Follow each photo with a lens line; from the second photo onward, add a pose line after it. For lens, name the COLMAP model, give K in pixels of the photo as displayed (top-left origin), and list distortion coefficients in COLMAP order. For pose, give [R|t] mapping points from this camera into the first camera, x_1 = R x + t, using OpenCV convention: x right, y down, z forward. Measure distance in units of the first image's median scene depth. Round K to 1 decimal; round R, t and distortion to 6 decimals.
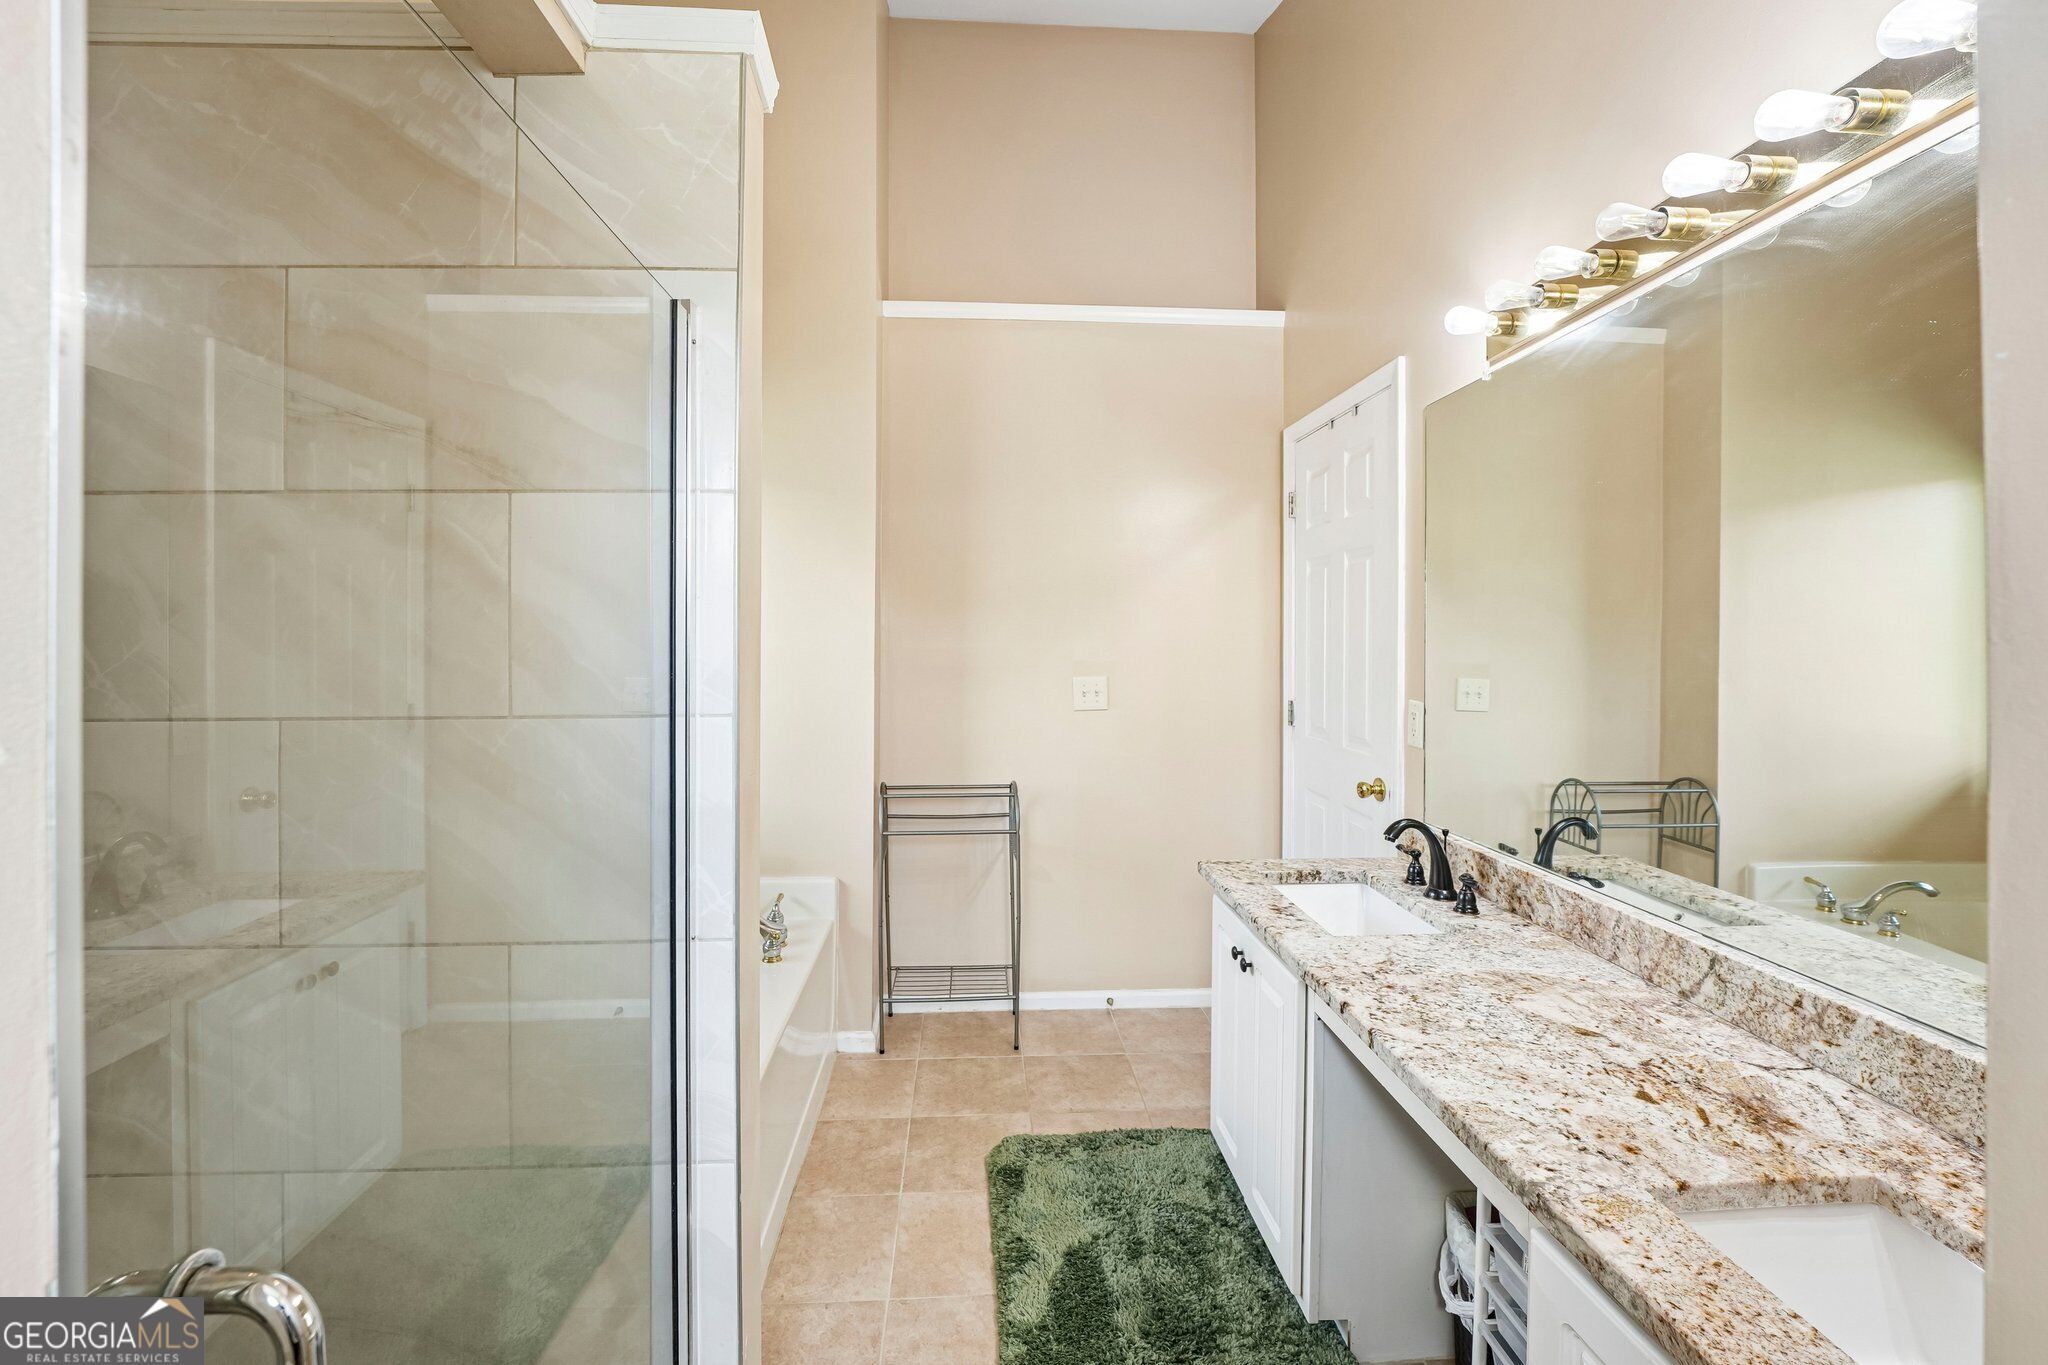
lens RADIAL K [[835.3, 0, 1013.0], [0, 835.3, 630.4], [0, 0, 1]] dist [-0.021866, 0.001040]
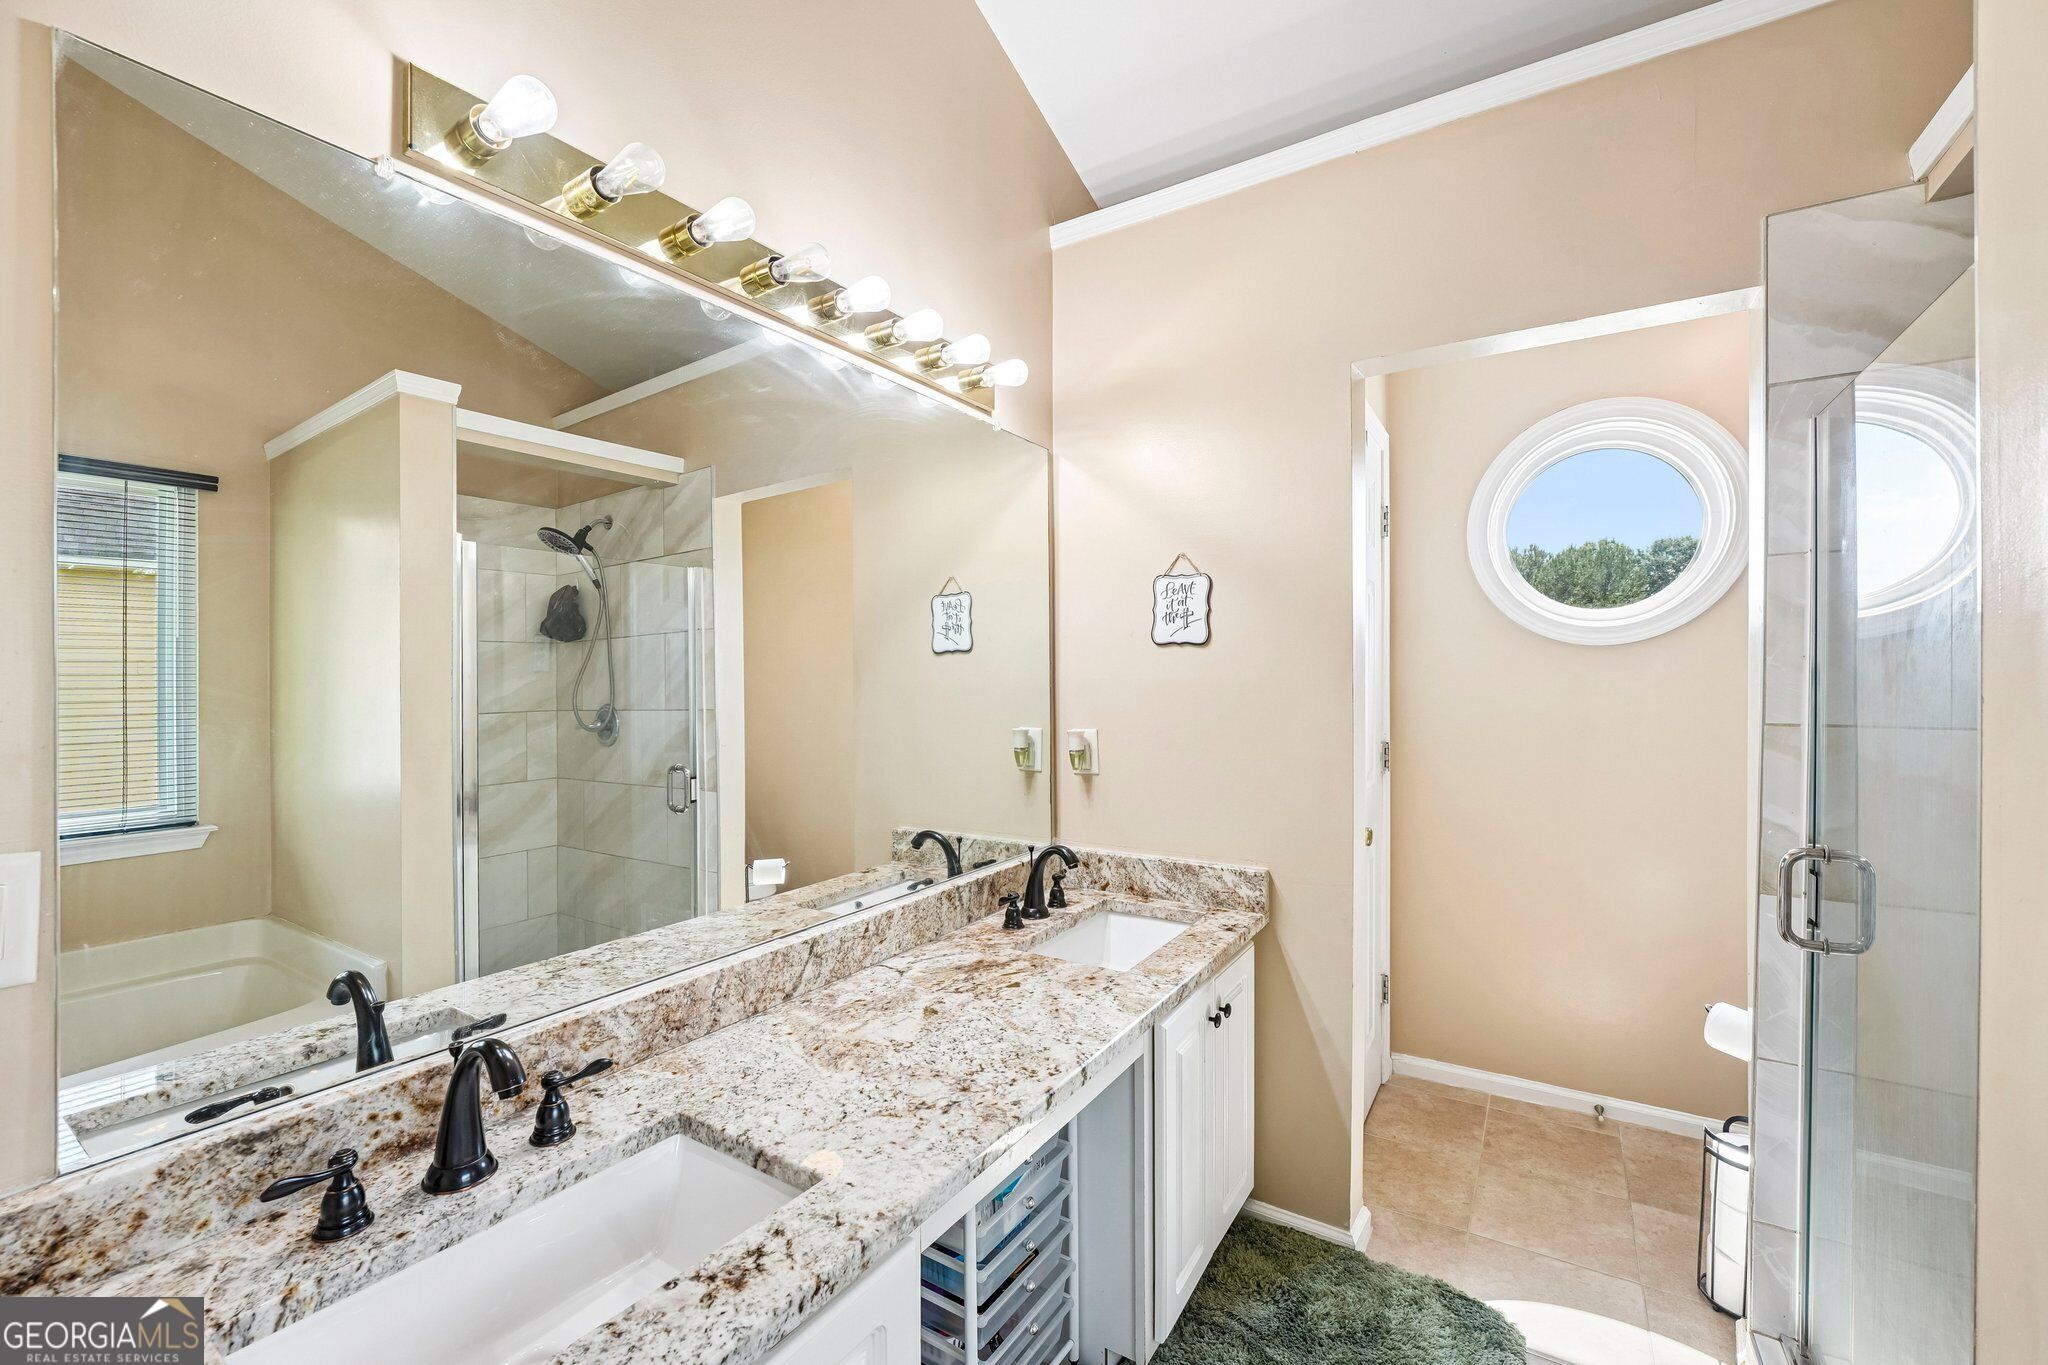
lens RADIAL K [[835.3, 0, 1014.7], [0, 835.3, 691.4], [0, 0, 1]] dist [-0.021866, 0.001040]
pose [[-0.802162, -0.012535, 0.596975, -0.094696], [-0.001127, 0.999810, 0.019479, 0.015851], [-0.597105, 0.014952, -0.802024, 1.923980]]
